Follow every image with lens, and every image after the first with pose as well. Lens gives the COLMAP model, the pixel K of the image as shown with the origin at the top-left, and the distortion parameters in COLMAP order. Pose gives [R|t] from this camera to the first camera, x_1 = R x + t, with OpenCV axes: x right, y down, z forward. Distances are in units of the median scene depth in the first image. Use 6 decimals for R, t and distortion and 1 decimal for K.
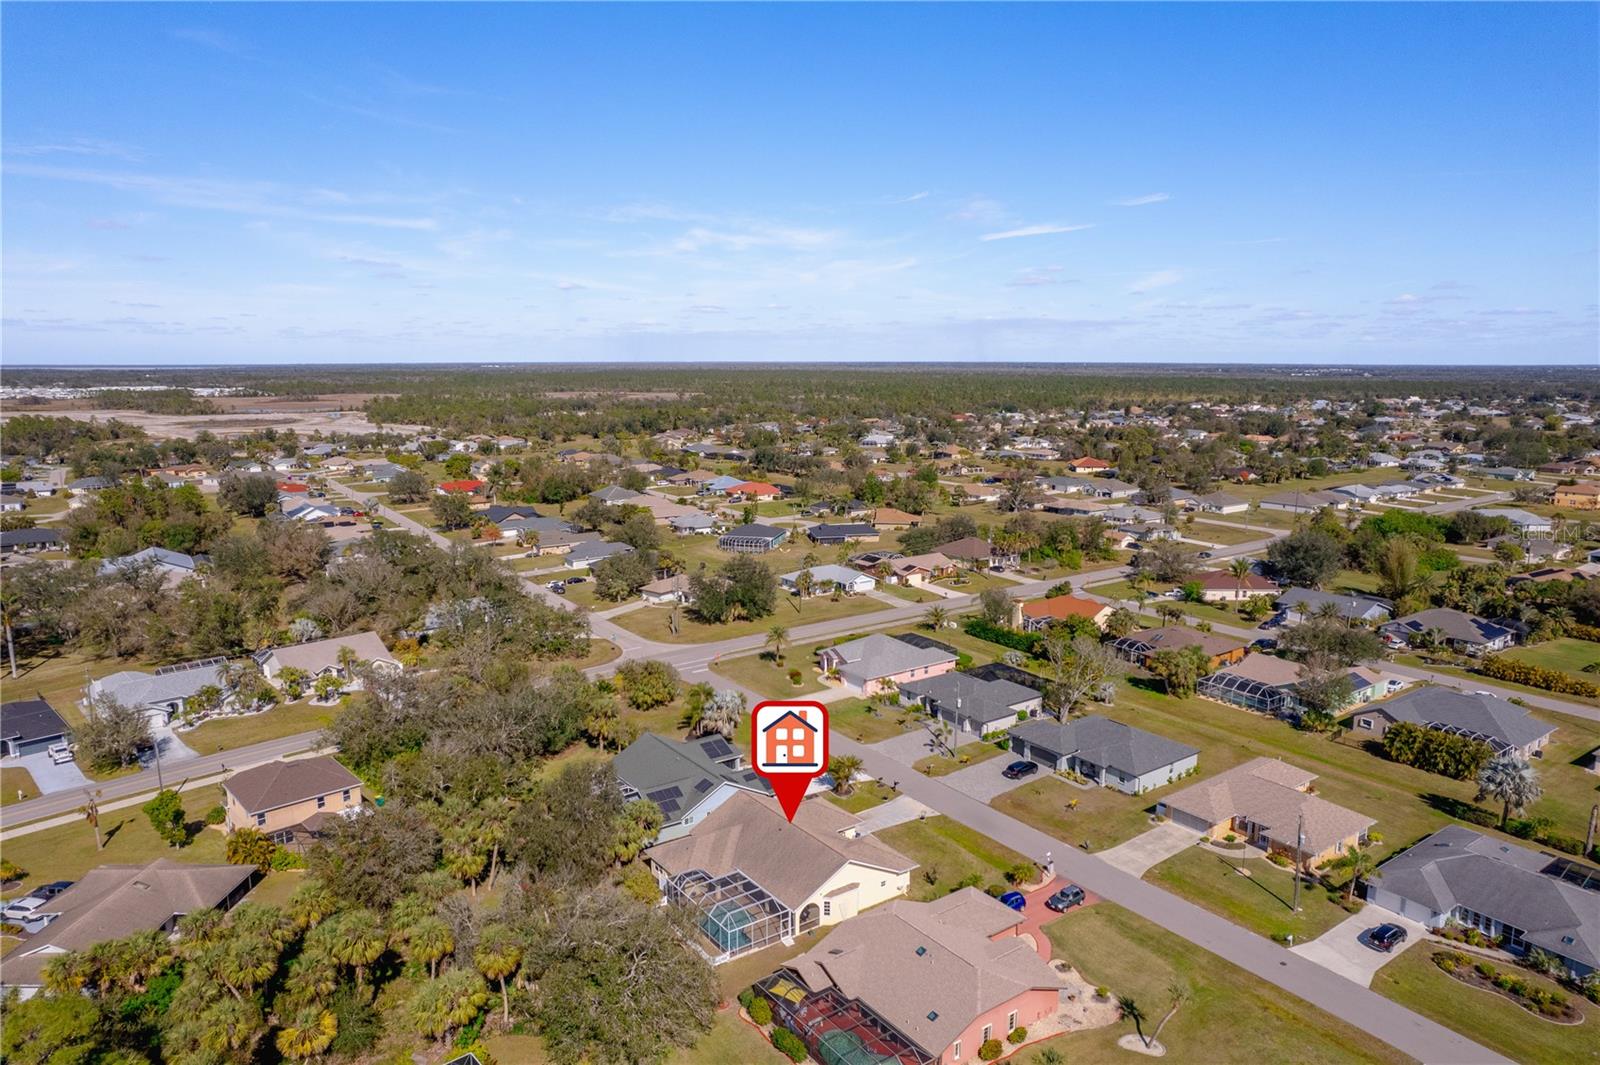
lens RADIAL K [[1022.1, 0, 806.8], [0, 1022.1, 531.4], [0, 0, 1]] dist [-0.062958, 0.062324]
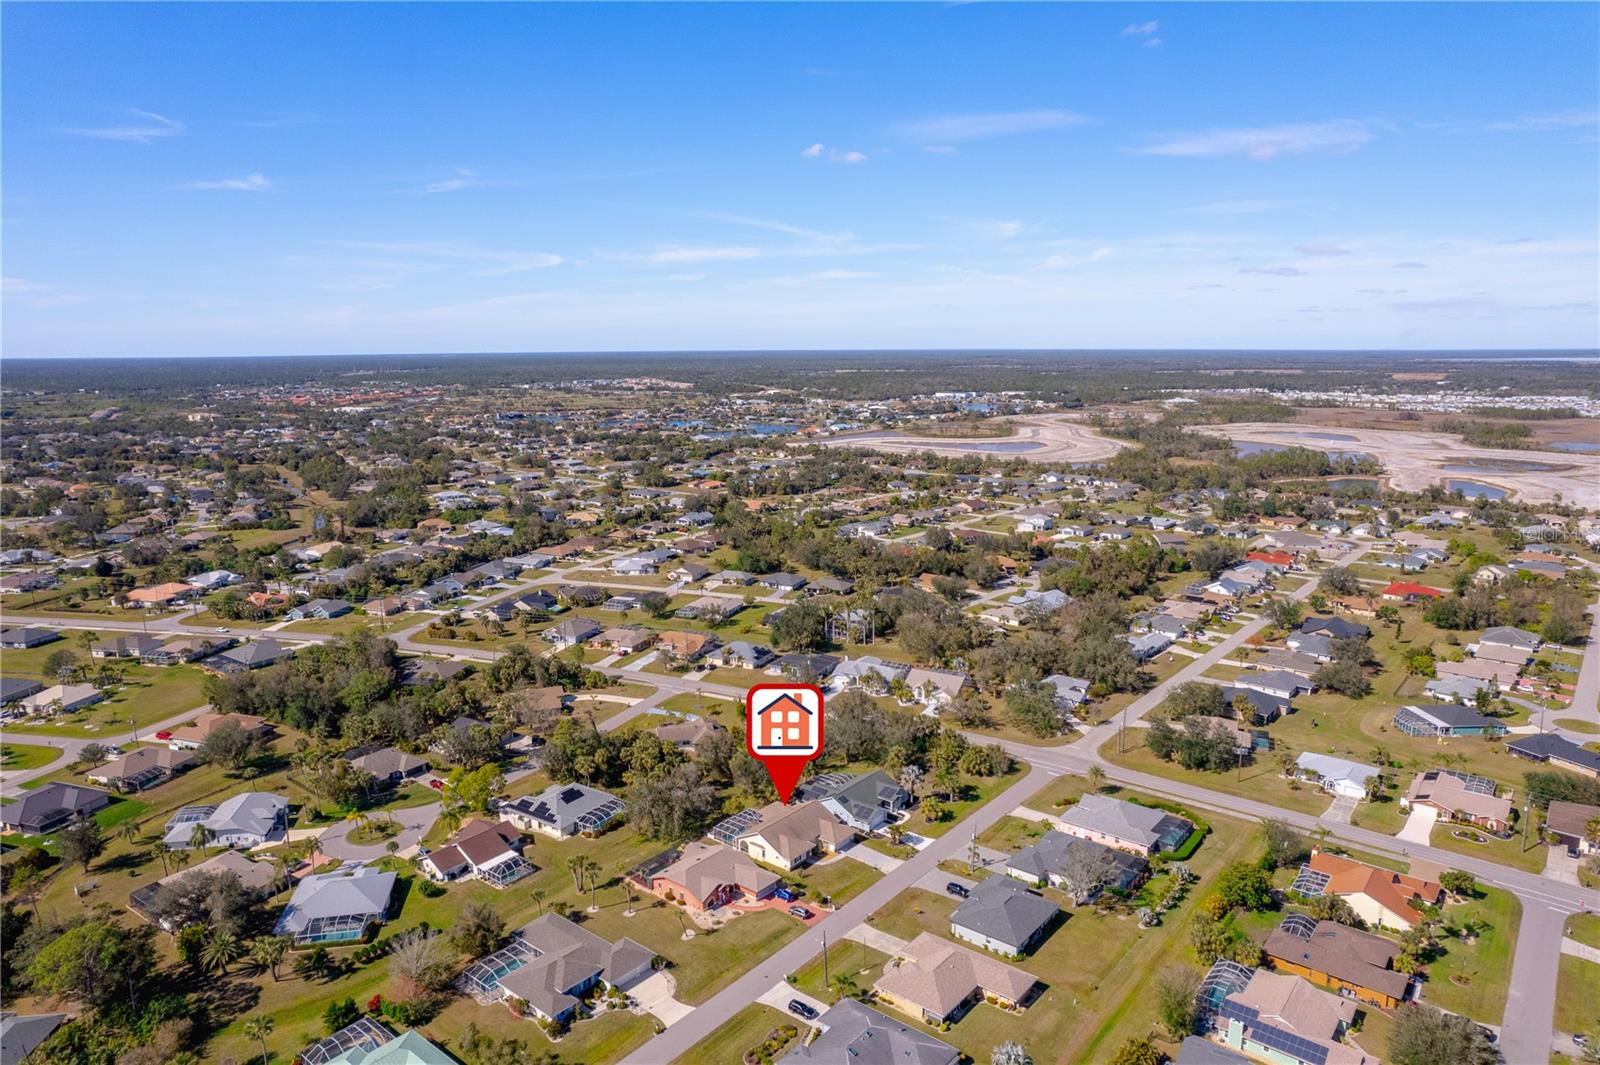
lens RADIAL K [[1022.1, 0, 802.7], [0, 1022.1, 565.7], [0, 0, 1]] dist [-0.062958, 0.062324]
pose [[0.266329, 0.206326, -0.941540, 1.210004], [-0.157715, 0.972984, 0.168605, -0.371940], [0.950892, 0.103591, 0.291675, 0.241199]]
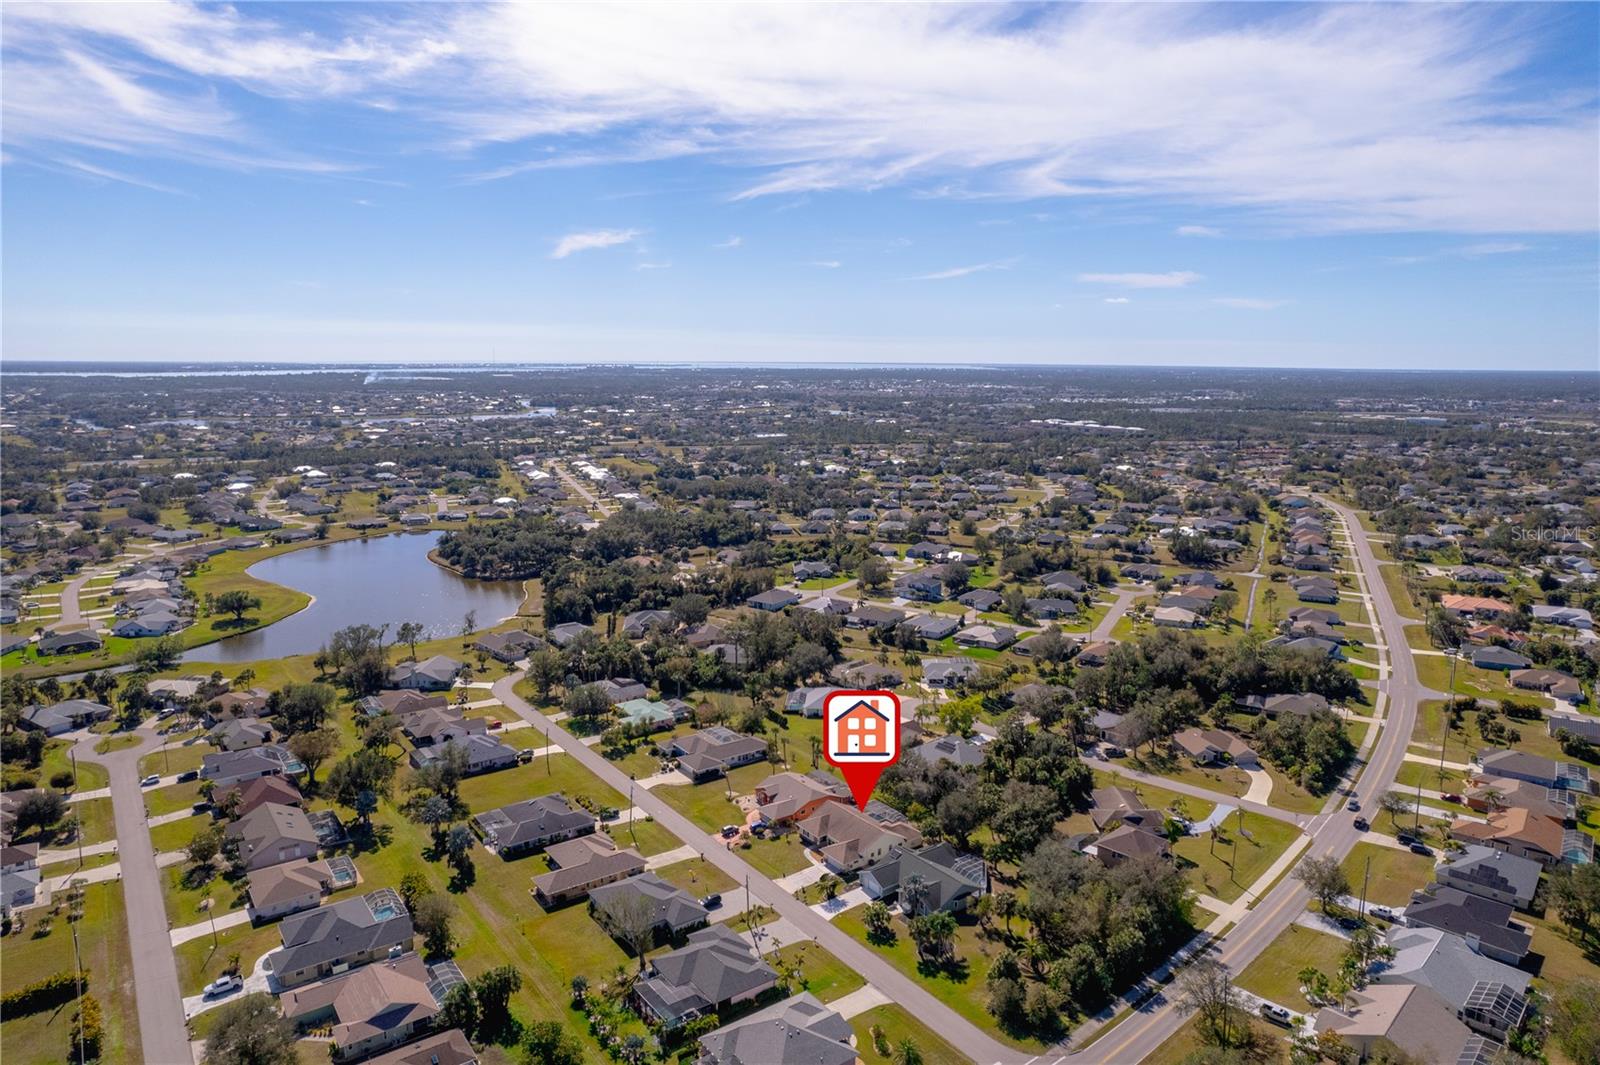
lens RADIAL K [[1022.1, 0, 813.7], [0, 1022.1, 543.5], [0, 0, 1]] dist [-0.062958, 0.062324]
pose [[-0.999775, -0.005524, -0.020476, 0.076479], [-0.012178, 0.939967, 0.341048, -0.640581], [0.017363, 0.341220, -0.939823, 1.842467]]
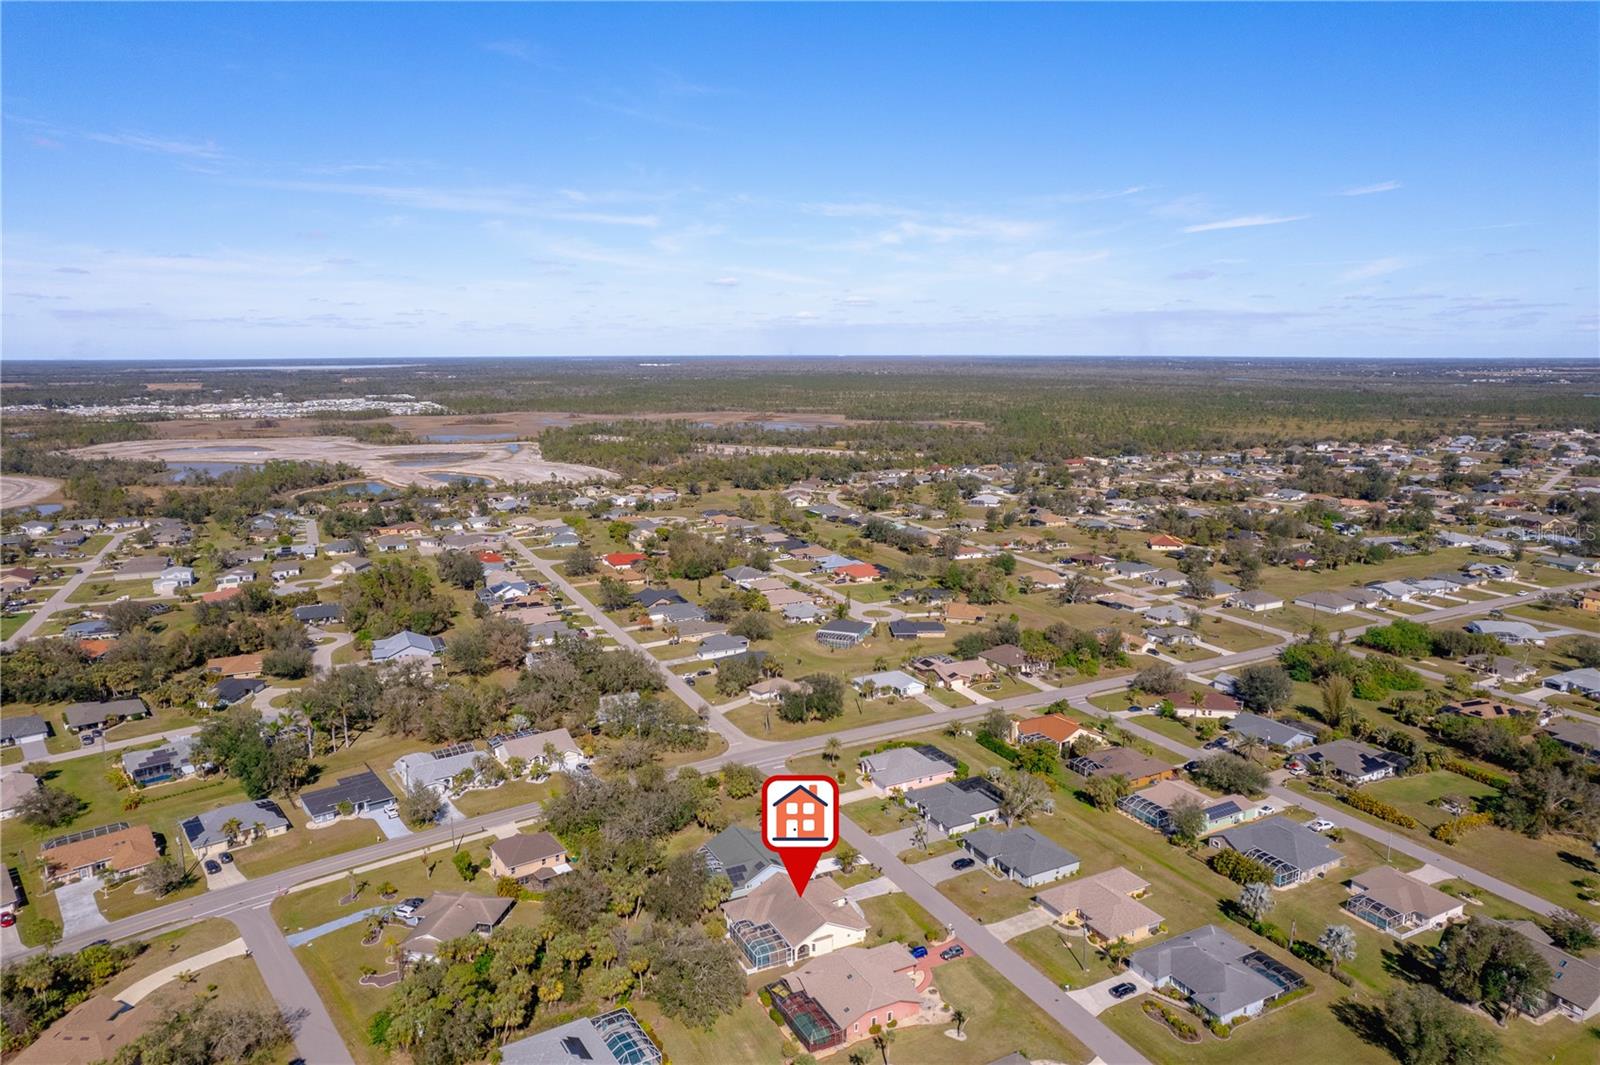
lens RADIAL K [[1022.1, 0, 812.2], [0, 1022.1, 540.4], [0, 0, 1]] dist [-0.062958, 0.062324]
pose [[0.989886, 0.027447, -0.139184, 0.152706], [-0.025197, 0.999522, 0.017901, -0.239923], [0.139609, -0.014213, 0.990105, -0.486043]]
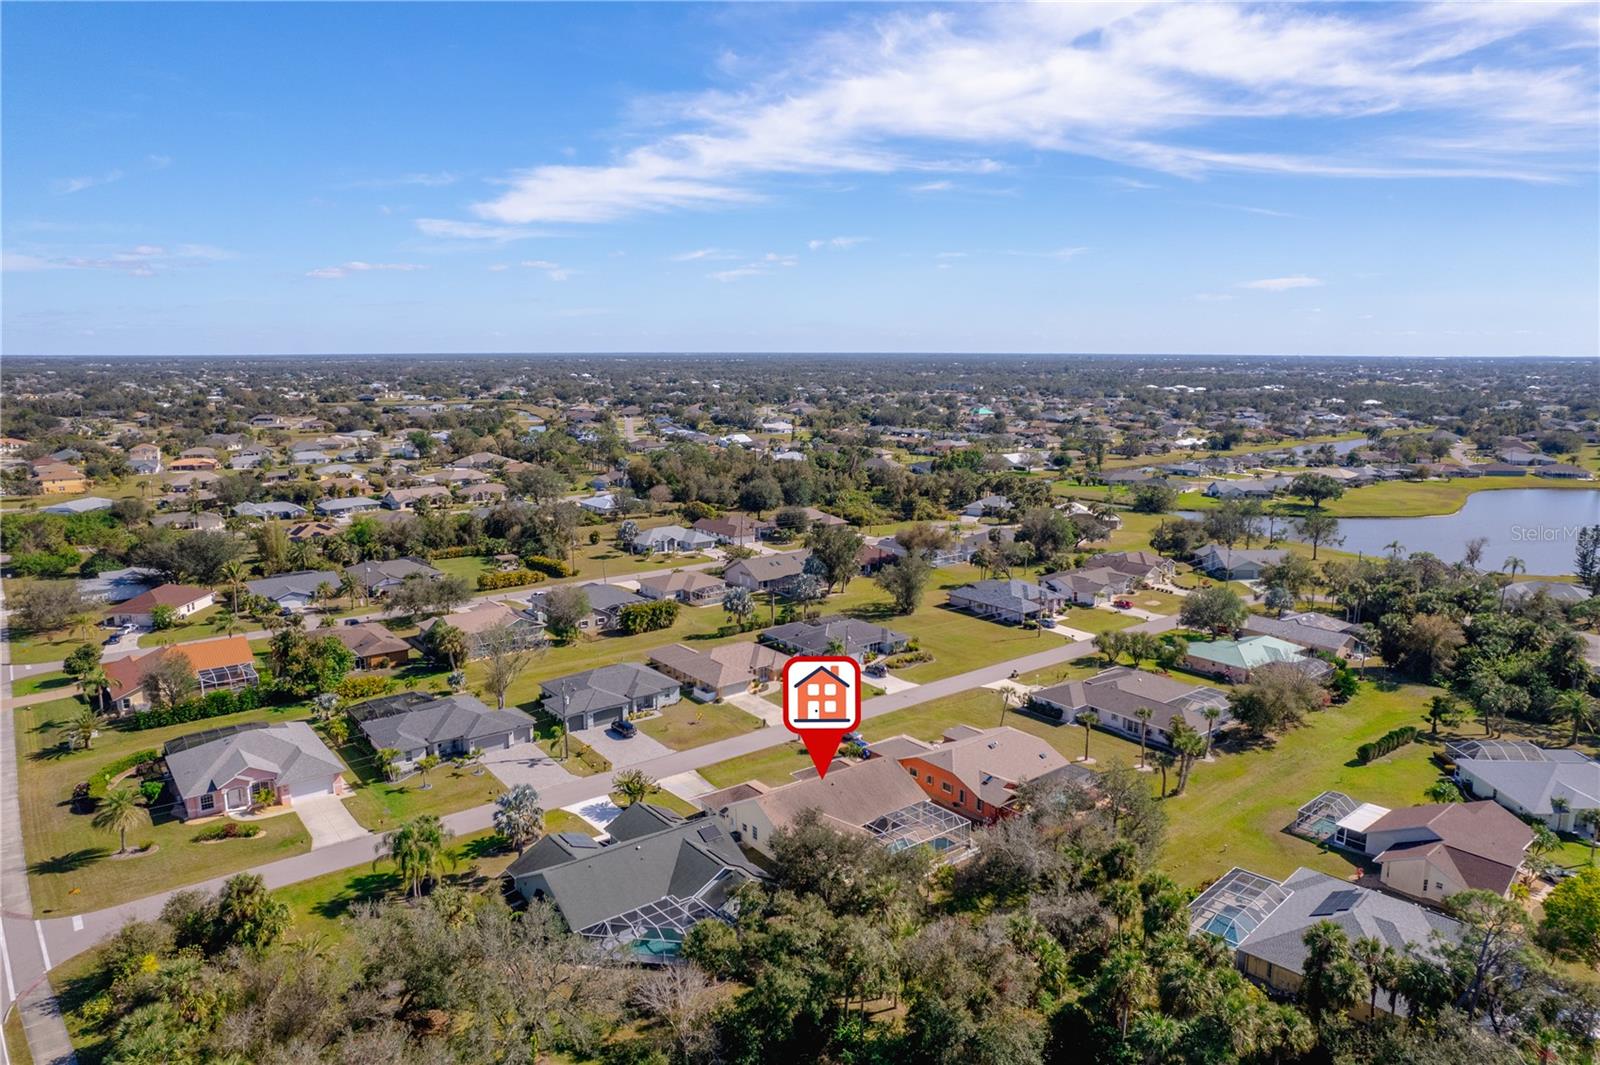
lens RADIAL K [[1022.1, 0, 797.8], [0, 1022.1, 536.9], [0, 0, 1]] dist [-0.062958, 0.062324]
pose [[-0.046873, -0.180511, 0.982455, -0.686224], [0.164709, 0.968677, 0.185838, -0.112787], [-0.985228, 0.170530, -0.015673, 0.658851]]
